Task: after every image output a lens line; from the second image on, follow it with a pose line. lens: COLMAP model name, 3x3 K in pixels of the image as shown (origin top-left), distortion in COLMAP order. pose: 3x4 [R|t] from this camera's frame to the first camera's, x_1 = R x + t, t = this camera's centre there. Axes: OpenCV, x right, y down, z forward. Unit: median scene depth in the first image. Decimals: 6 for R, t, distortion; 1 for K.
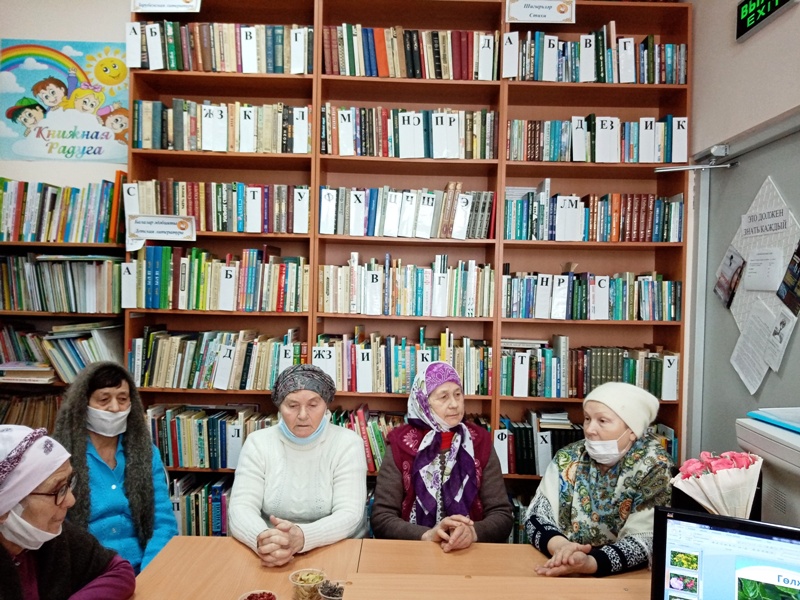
lens RADIAL K [[633.9, 0, 420.6], [0, 633.9, 300.6], [0, 0, 1]] dist [0.039282, -0.069548]
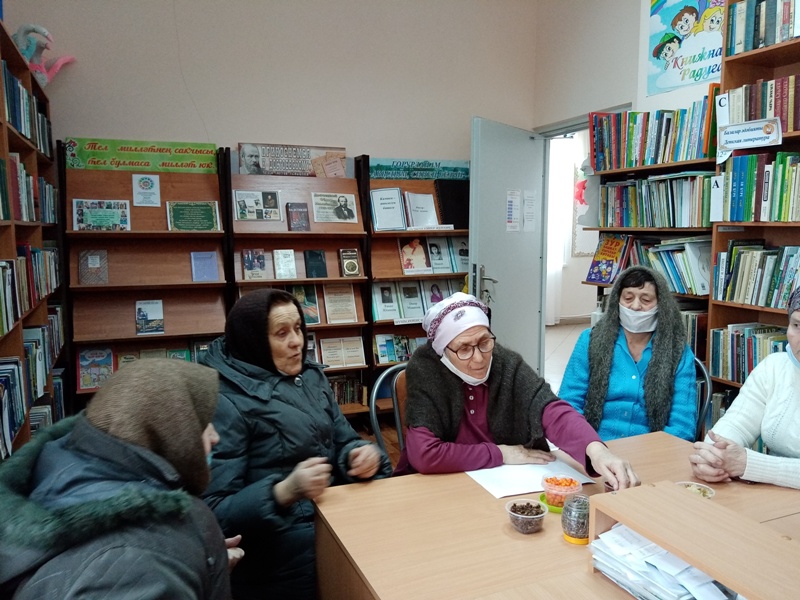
lens RADIAL K [[633.9, 0, 396.4], [0, 633.9, 297.1], [0, 0, 1]] dist [0.039282, -0.069548]
pose [[0.391005, 0.078050, -0.917073, 0.272105], [0.008371, 0.996055, 0.088341, 0.037032], [0.920351, -0.042218, 0.388809, 0.139787]]
